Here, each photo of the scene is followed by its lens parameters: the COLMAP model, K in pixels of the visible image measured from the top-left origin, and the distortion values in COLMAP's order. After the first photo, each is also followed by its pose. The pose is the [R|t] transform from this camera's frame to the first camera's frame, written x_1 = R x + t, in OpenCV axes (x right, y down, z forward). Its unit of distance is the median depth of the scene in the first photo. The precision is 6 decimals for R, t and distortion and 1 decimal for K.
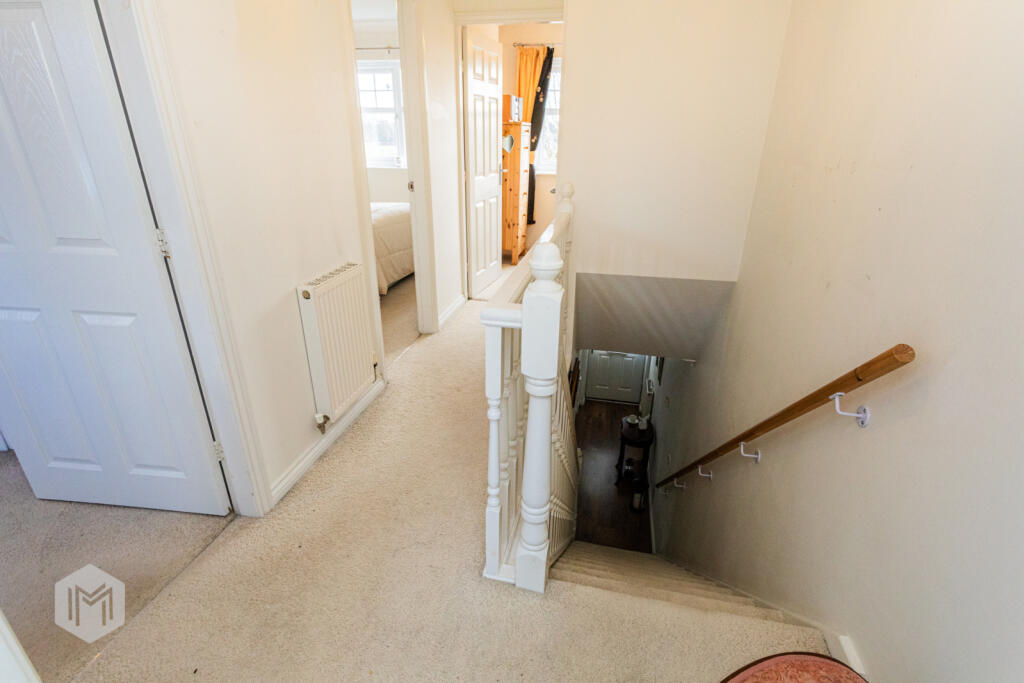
lens RADIAL K [[492.0, 0, 511.2], [0, 492.0, 339.2], [0, 0, 1]] dist [0.003501, -0.000421]
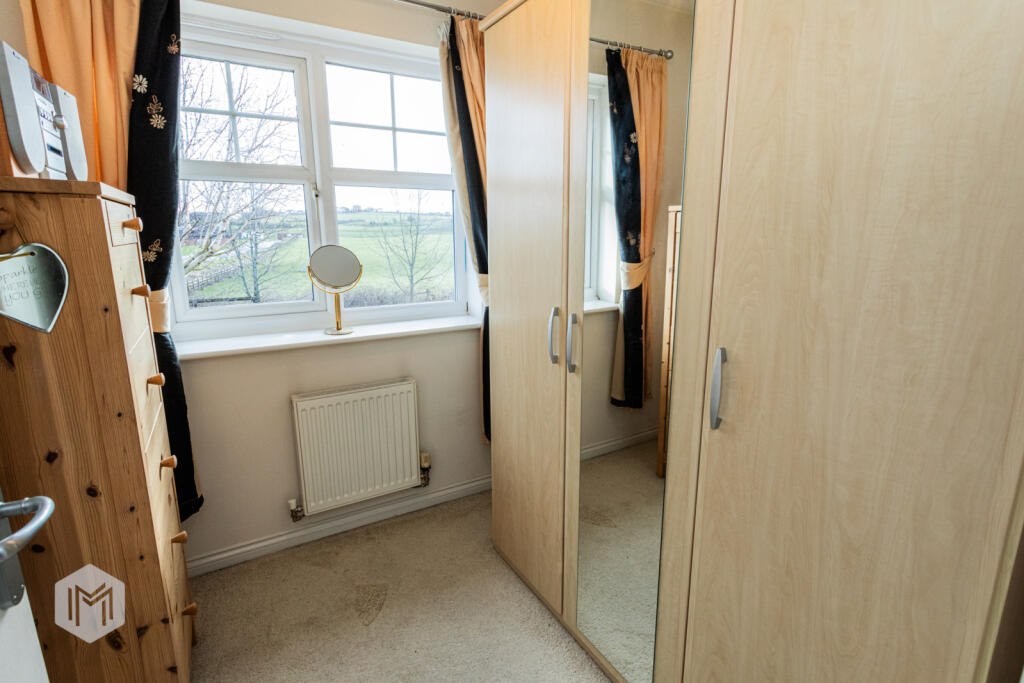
lens RADIAL K [[492.0, 0, 510.8], [0, 492.0, 335.4], [0, 0, 1]] dist [0.003501, -0.000421]
pose [[0.737267, -0.166400, 0.654789, 0.003952], [0.280030, 0.957285, -0.072031, -0.290368], [-0.614834, 0.236467, 0.752372, 0.690671]]
